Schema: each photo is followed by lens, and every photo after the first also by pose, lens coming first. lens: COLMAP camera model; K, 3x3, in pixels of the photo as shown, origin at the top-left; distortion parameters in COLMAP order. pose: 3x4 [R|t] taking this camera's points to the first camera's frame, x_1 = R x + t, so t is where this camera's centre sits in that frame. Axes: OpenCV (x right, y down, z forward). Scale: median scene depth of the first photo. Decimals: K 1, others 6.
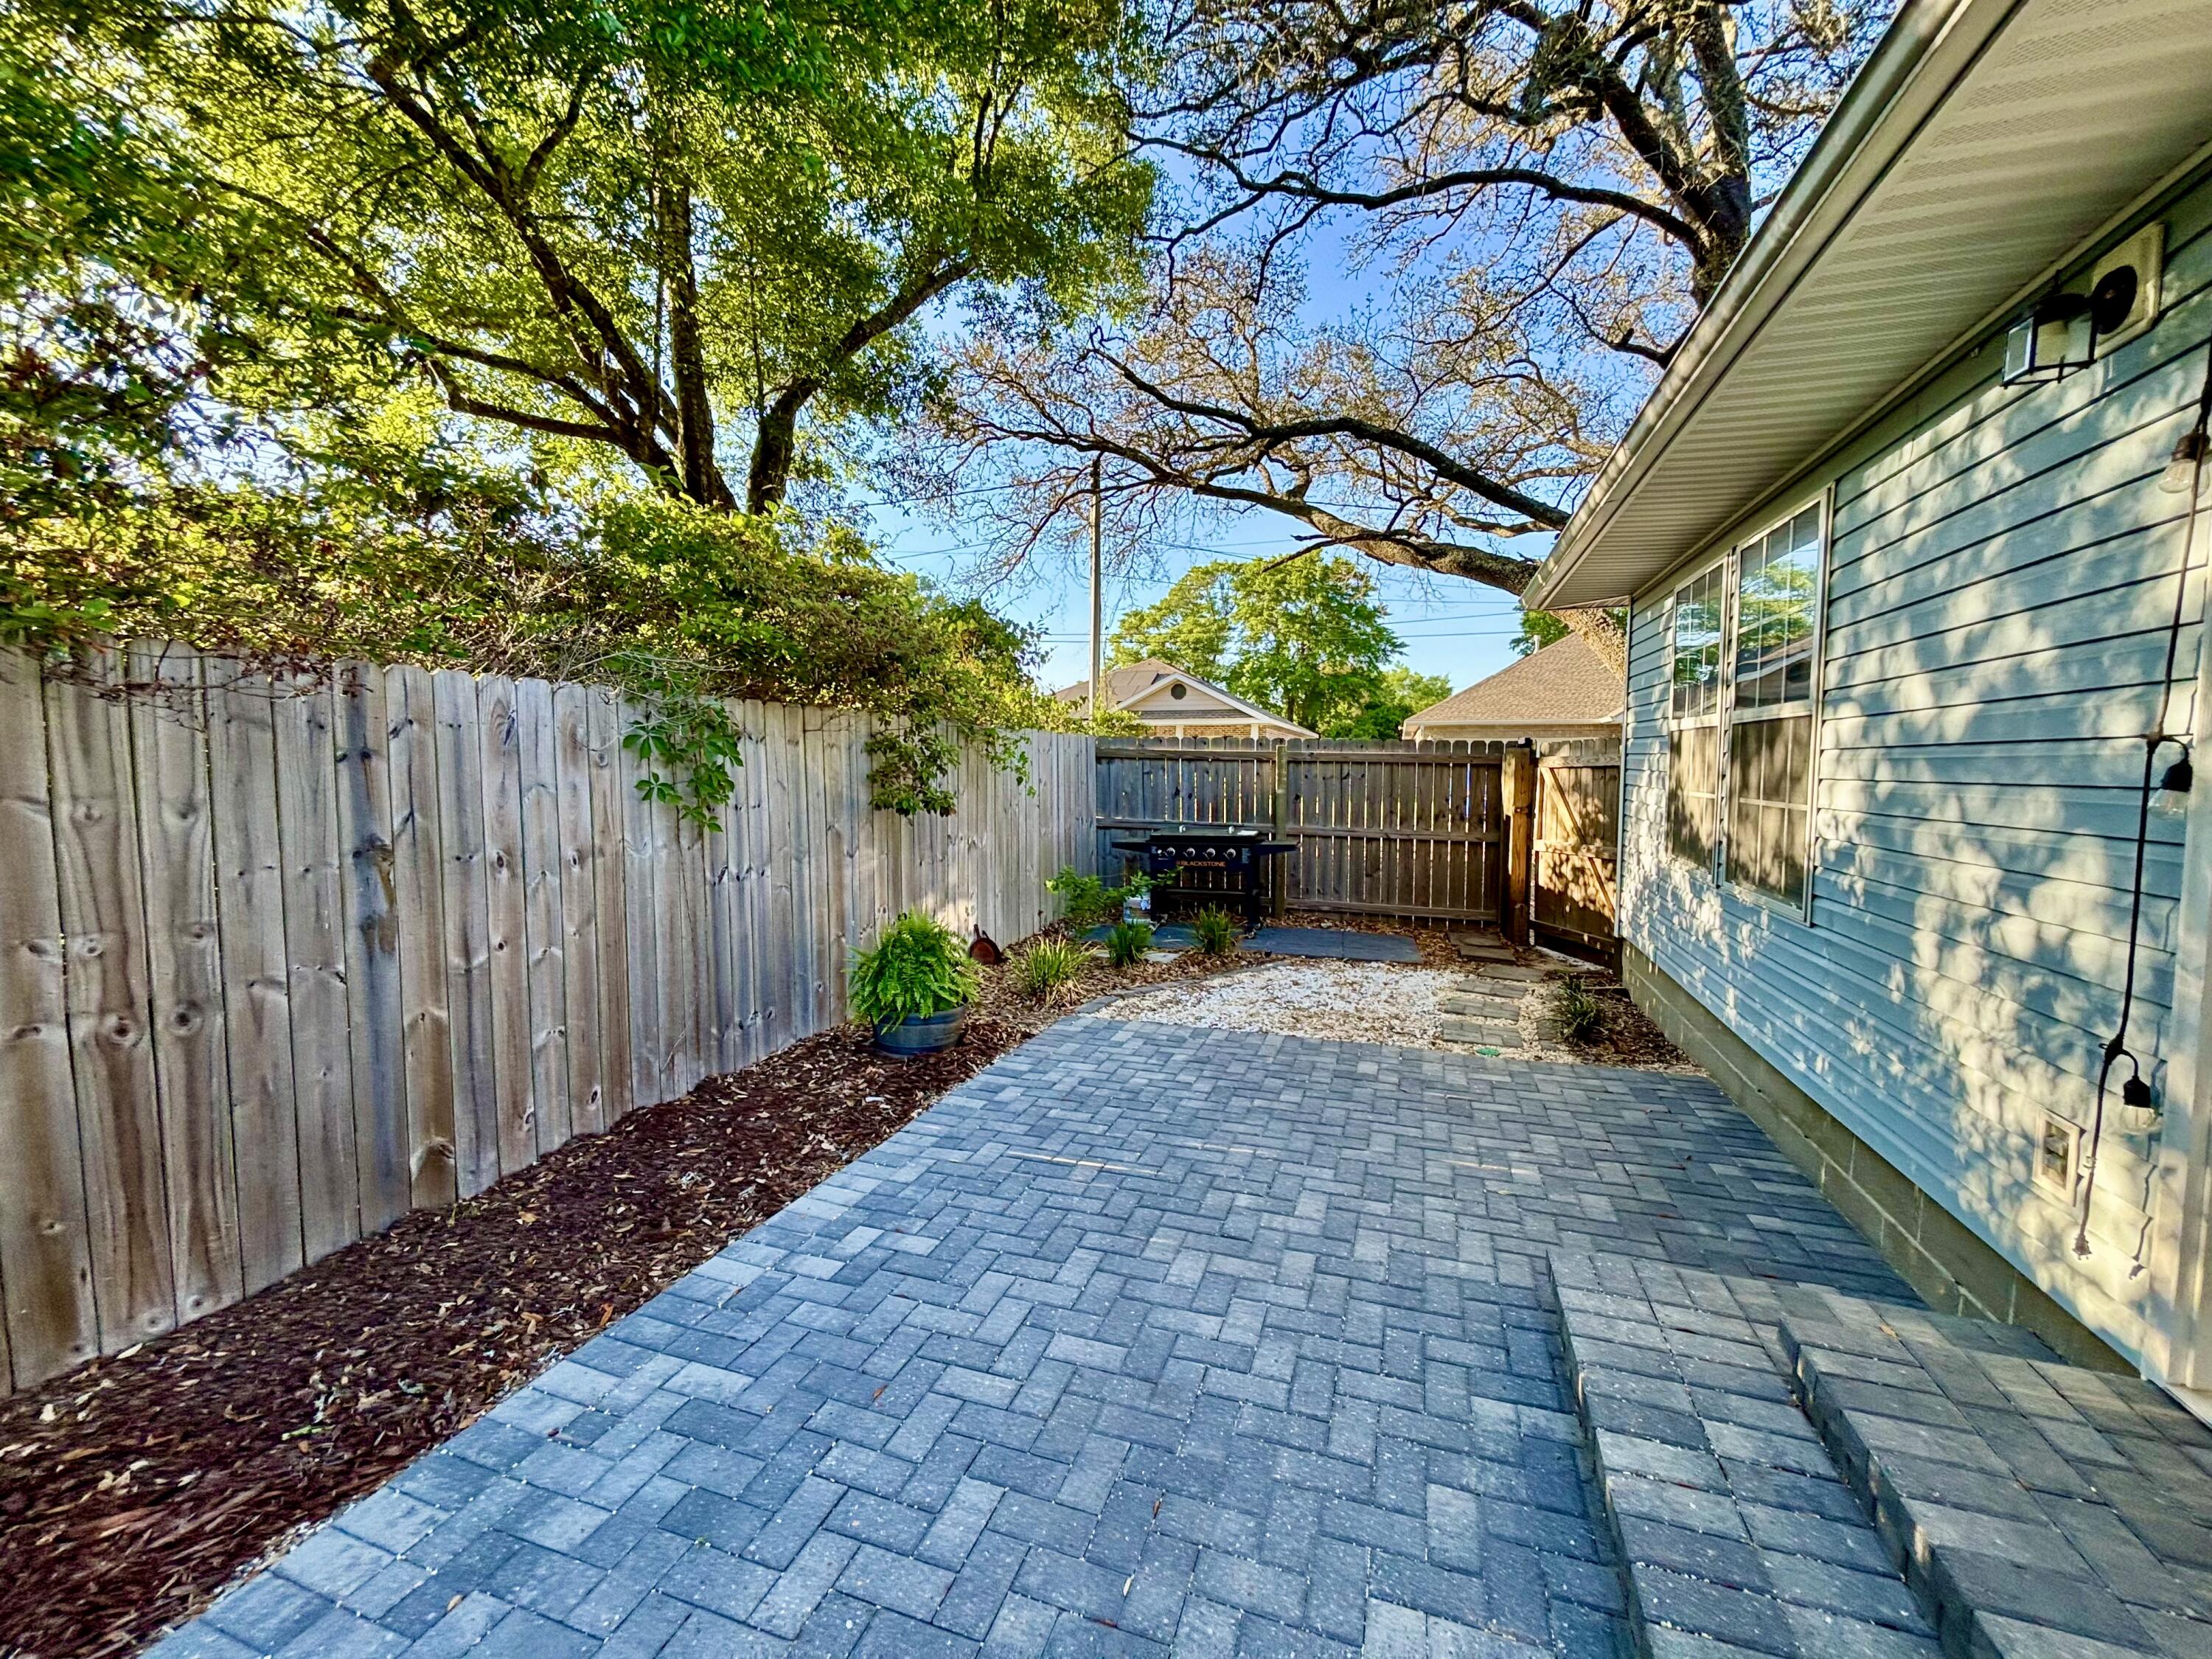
lens RADIAL K [[890.9, 0, 1114.5], [0, 890.9, 849.0], [0, 0, 1]] dist [0.001852, -0.000015]
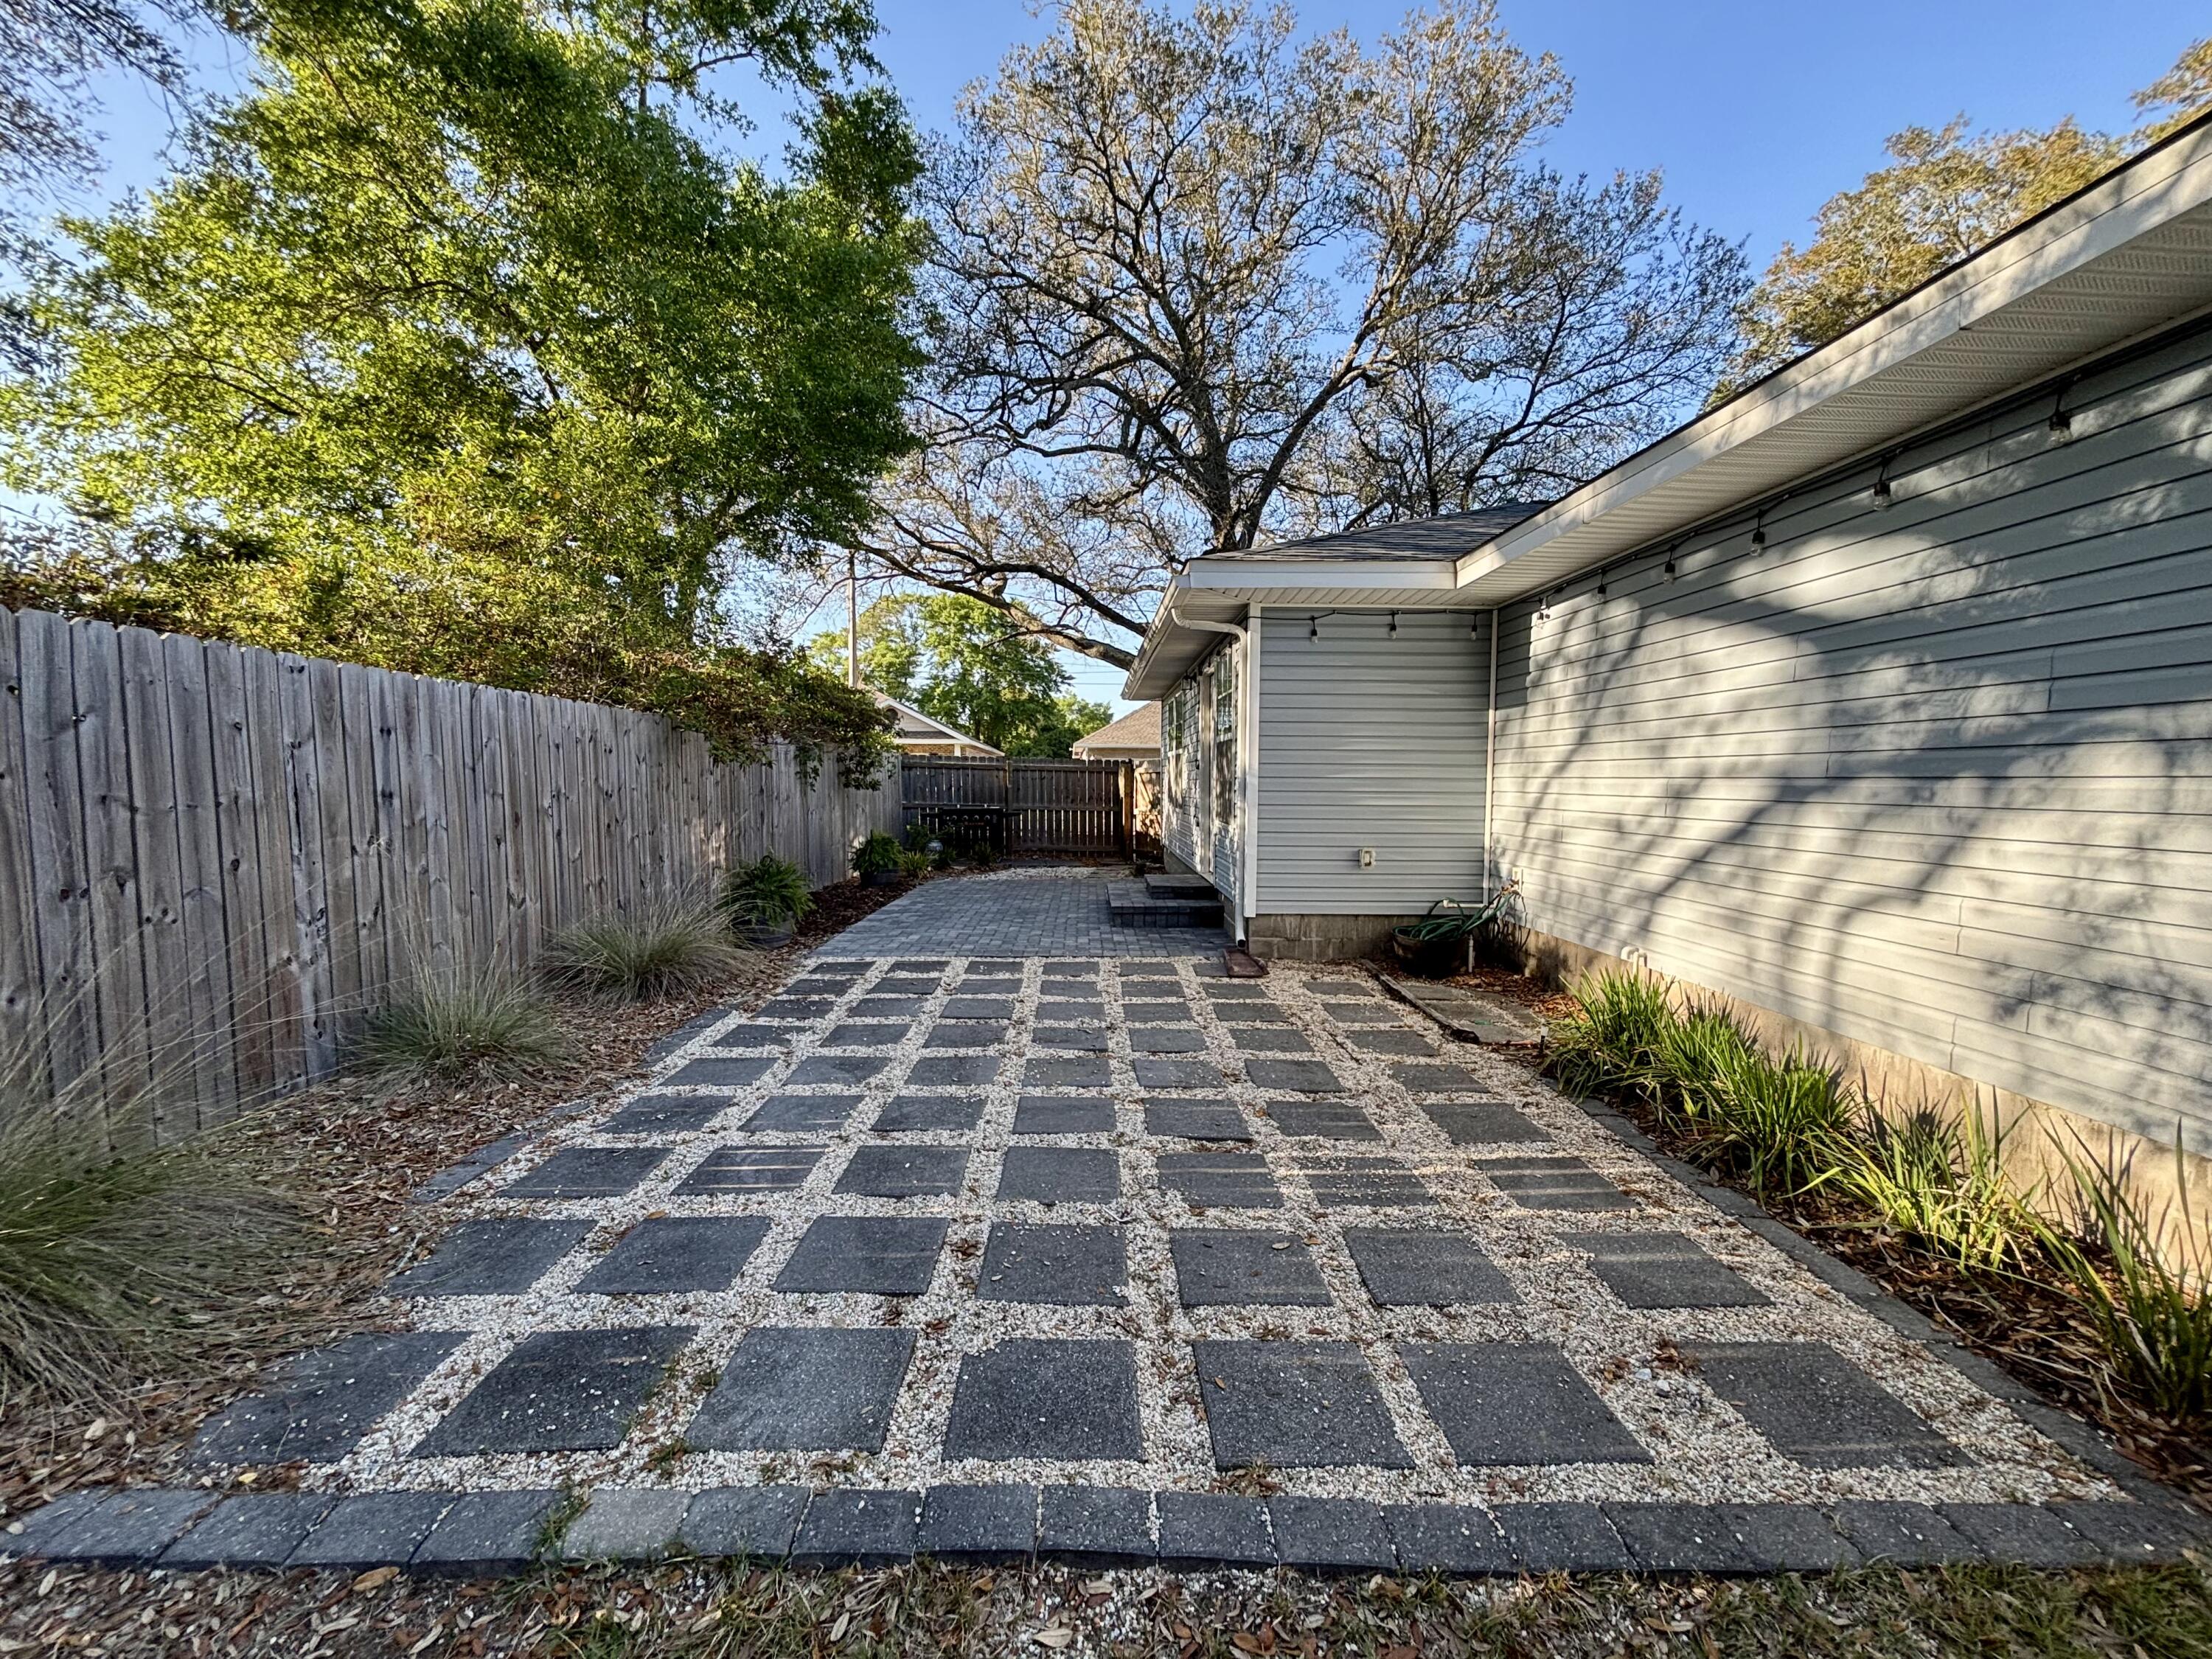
lens RADIAL K [[890.9, 0, 1116.0], [0, 890.9, 844.8], [0, 0, 1]] dist [0.001852, -0.000015]
pose [[0.936482, -0.019610, 0.350166, -0.034735], [0.027759, 0.999448, -0.018269, 0.013532], [-0.349614, 0.026829, 0.936510, -0.109984]]
